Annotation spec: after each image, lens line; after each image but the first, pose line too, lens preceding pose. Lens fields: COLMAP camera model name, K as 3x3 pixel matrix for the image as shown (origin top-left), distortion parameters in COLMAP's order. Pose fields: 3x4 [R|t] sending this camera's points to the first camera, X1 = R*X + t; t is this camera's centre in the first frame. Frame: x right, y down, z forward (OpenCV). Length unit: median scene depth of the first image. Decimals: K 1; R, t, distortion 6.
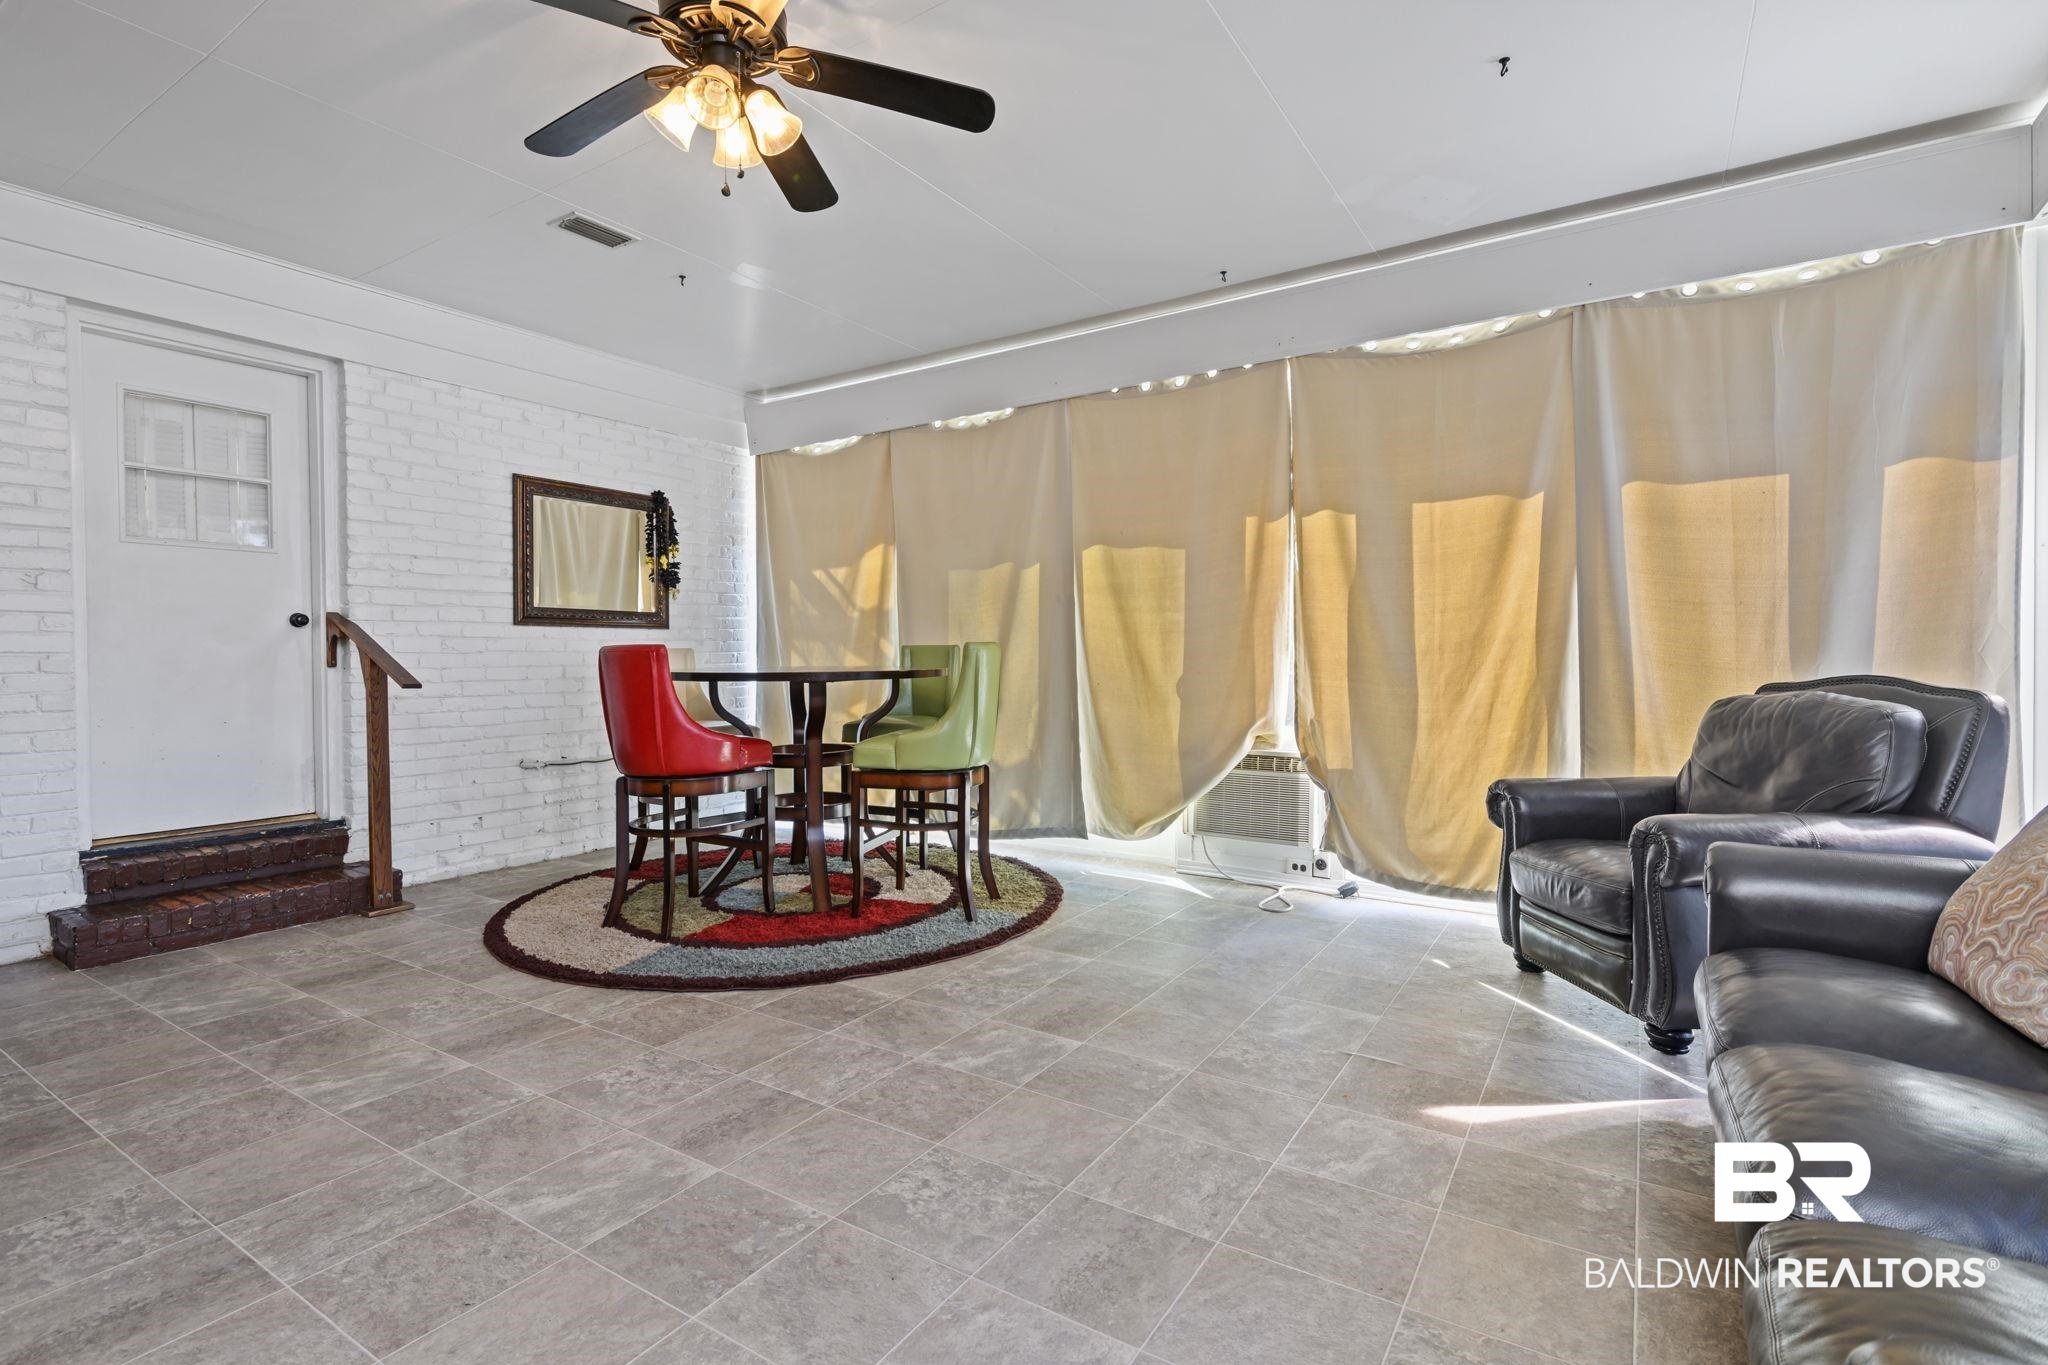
lens RADIAL K [[956.7, 0, 1026.8], [0, 956.7, 661.5], [0, 0, 1]] dist [0.001512, -0.000619]
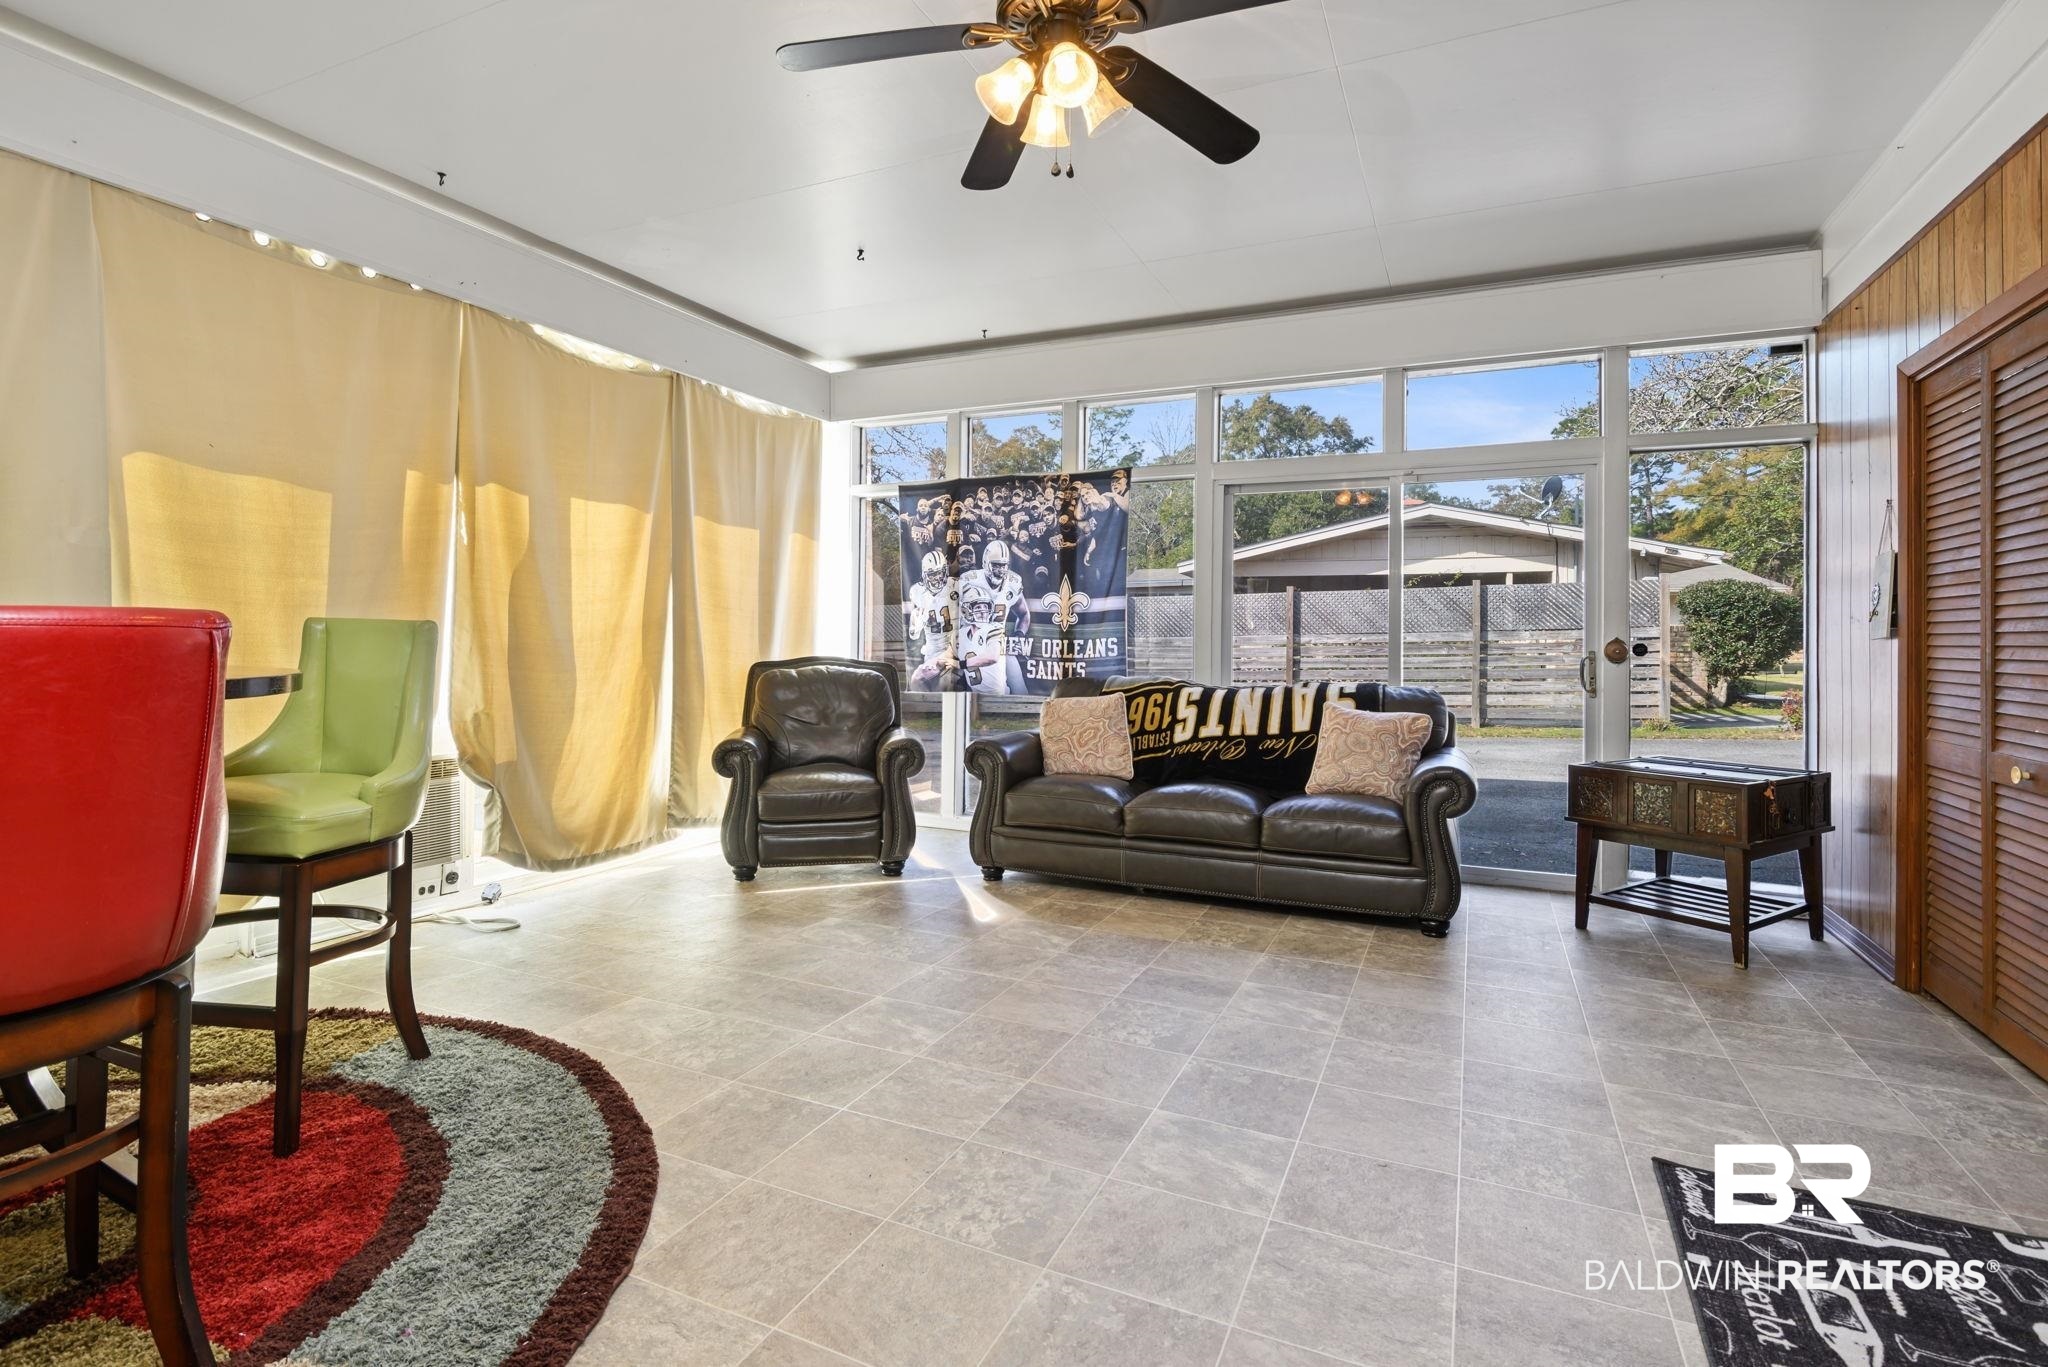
lens RADIAL K [[979.6, 0, 1015.9], [0, 979.6, 621.2], [0, 0, 1]] dist [0.001774, -0.000356]
pose [[-0.129880, 0.024570, 0.991225, -0.776718], [-0.003061, 0.999678, -0.025180, -0.004199], [-0.991525, -0.006305, -0.129763, 0.705553]]
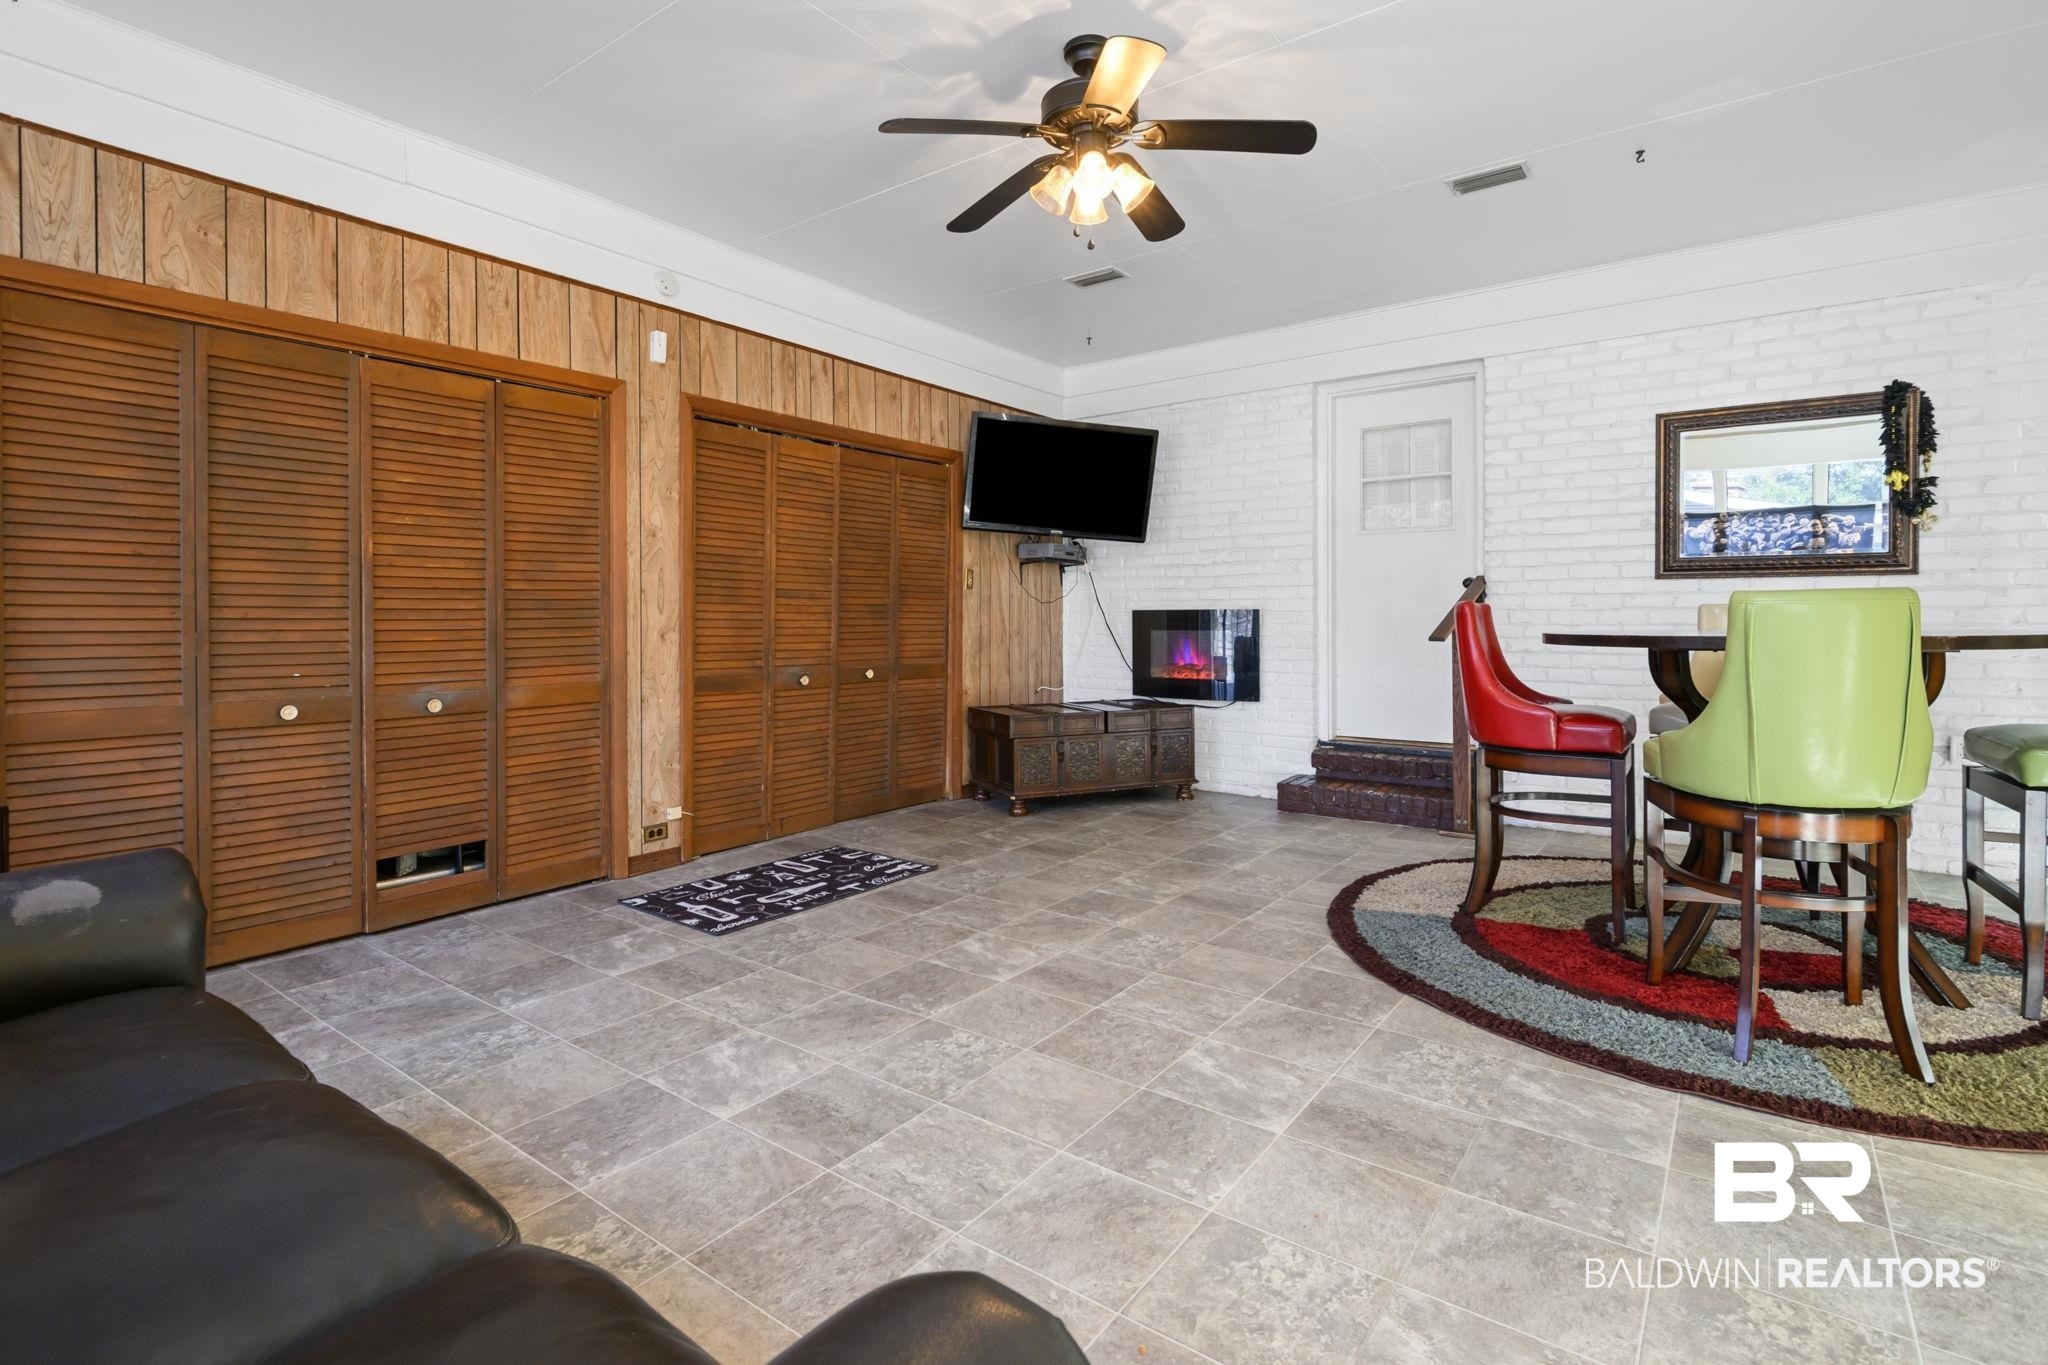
lens RADIAL K [[979.6, 0, 1015.9], [0, 979.6, 620.2], [0, 0, 1]] dist [0.001774, -0.000356]
pose [[-0.074169, 0.007703, -0.997216, 0.591487], [-0.004841, 0.999956, 0.008085, -0.004655], [0.997234, 0.005428, -0.074129, 0.603497]]
